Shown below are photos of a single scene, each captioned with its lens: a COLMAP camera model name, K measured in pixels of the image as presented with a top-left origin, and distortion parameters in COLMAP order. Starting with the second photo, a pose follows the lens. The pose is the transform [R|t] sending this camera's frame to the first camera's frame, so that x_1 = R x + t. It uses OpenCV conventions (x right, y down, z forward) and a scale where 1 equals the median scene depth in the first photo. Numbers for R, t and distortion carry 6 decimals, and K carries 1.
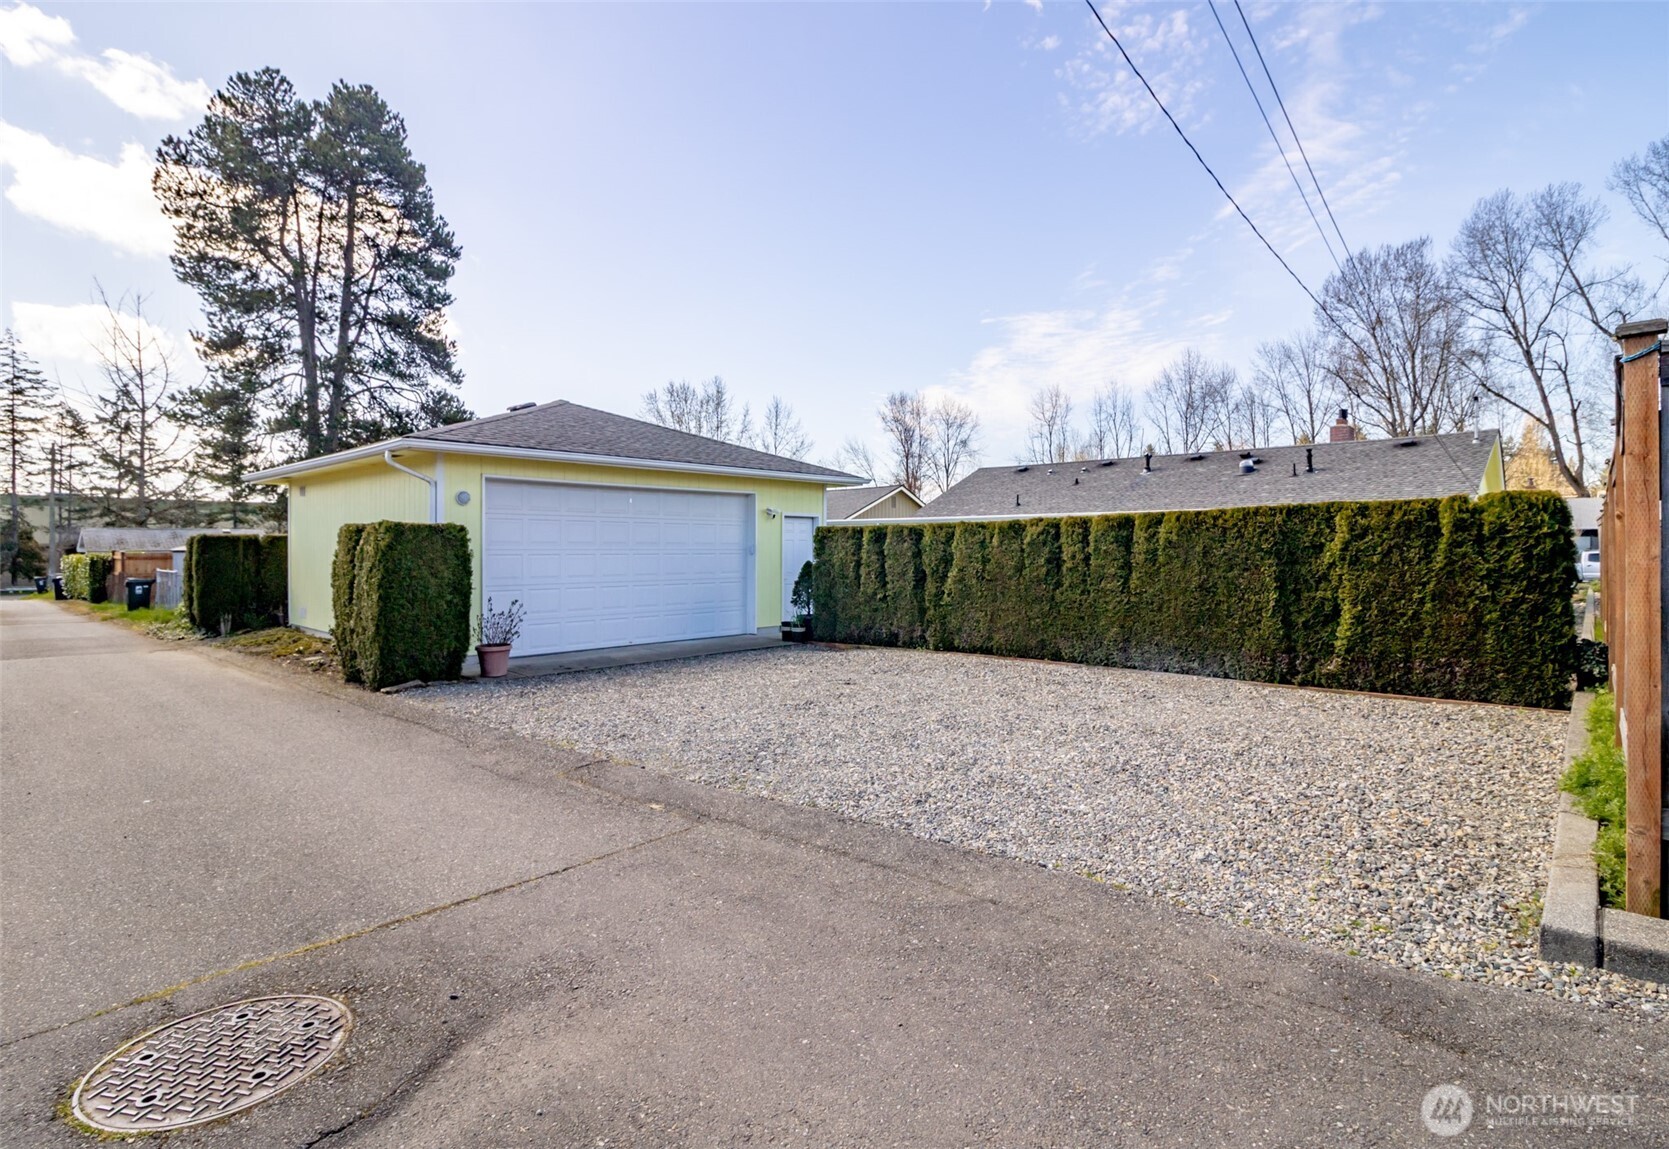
lens RADIAL K [[798.6, 0, 895.6], [0, 798.6, 522.4], [0, 0, 1]] dist [0.003108, -0.012453]
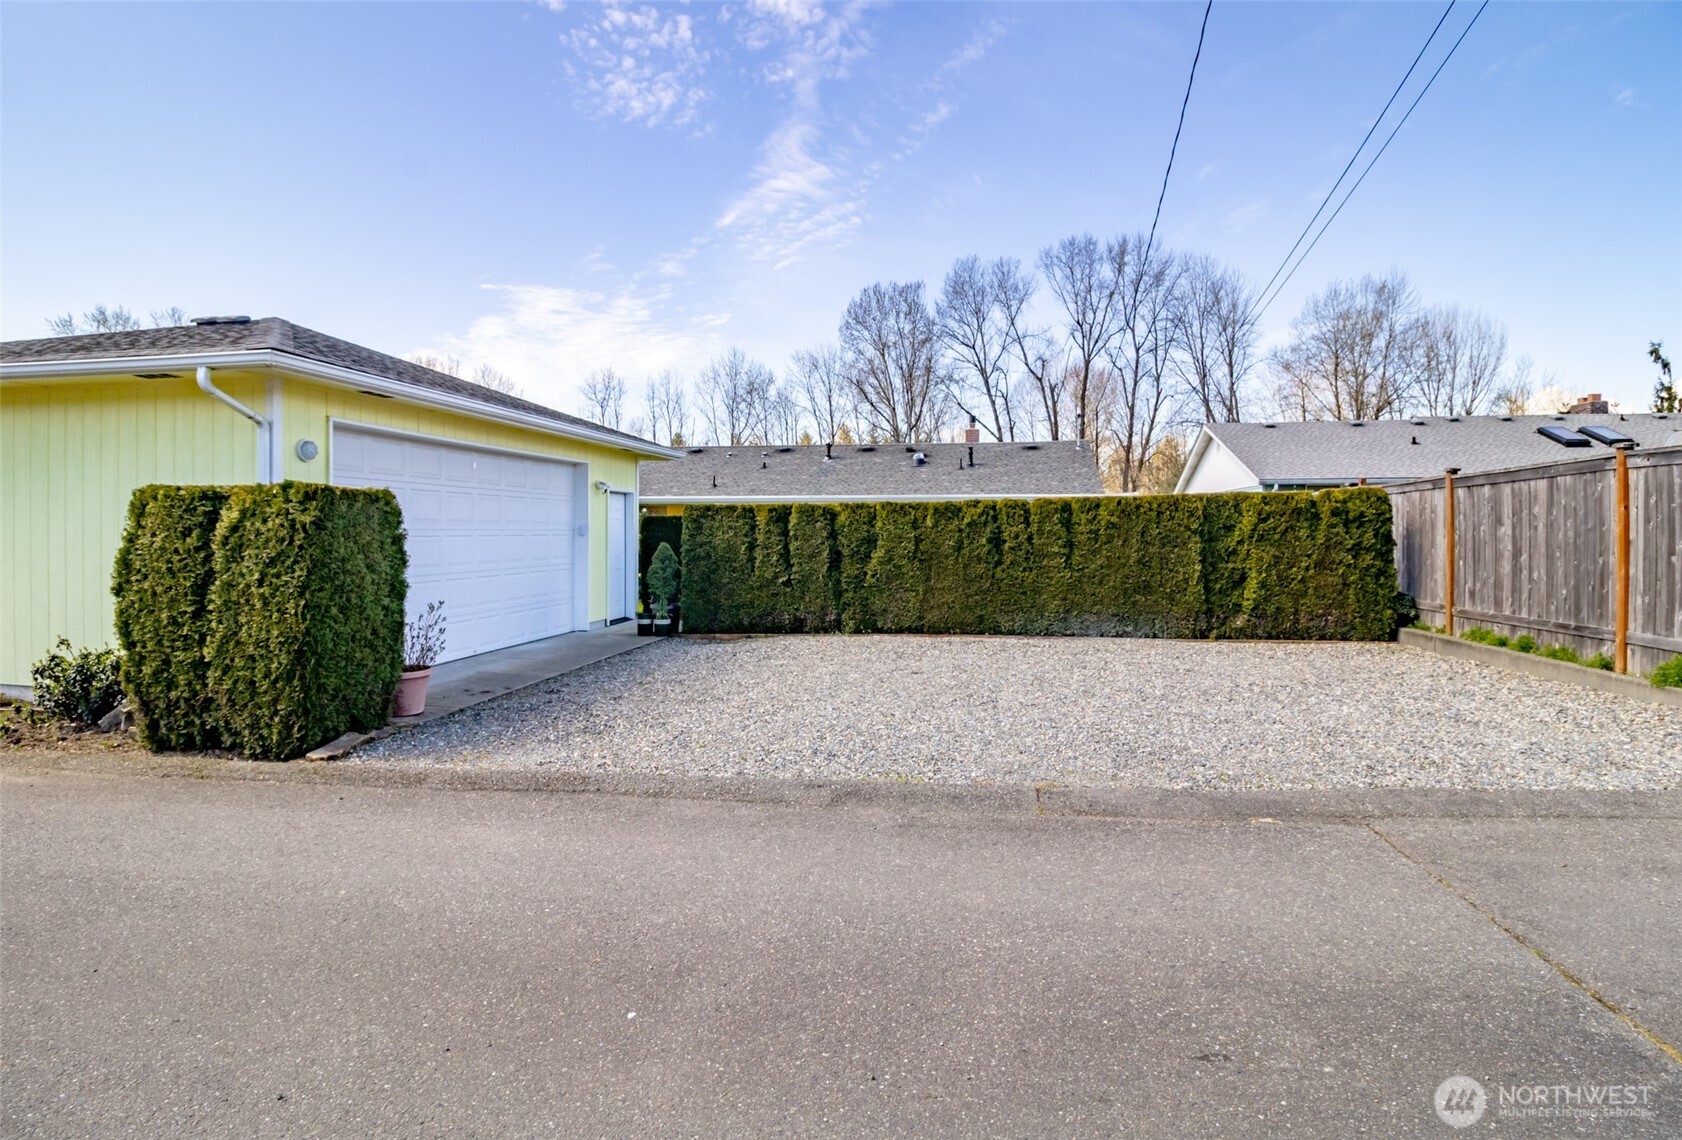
lens RADIAL K [[778.7, 0, 840.7], [0, 778.7, 541.2], [0, 0, 1]] dist [-0.000140, -0.000363]
pose [[0.854329, -0.004936, 0.519709, -0.491833], [-0.017550, 0.999111, 0.038339, 0.012482], [-0.519436, -0.041875, 0.853482, 0.217126]]
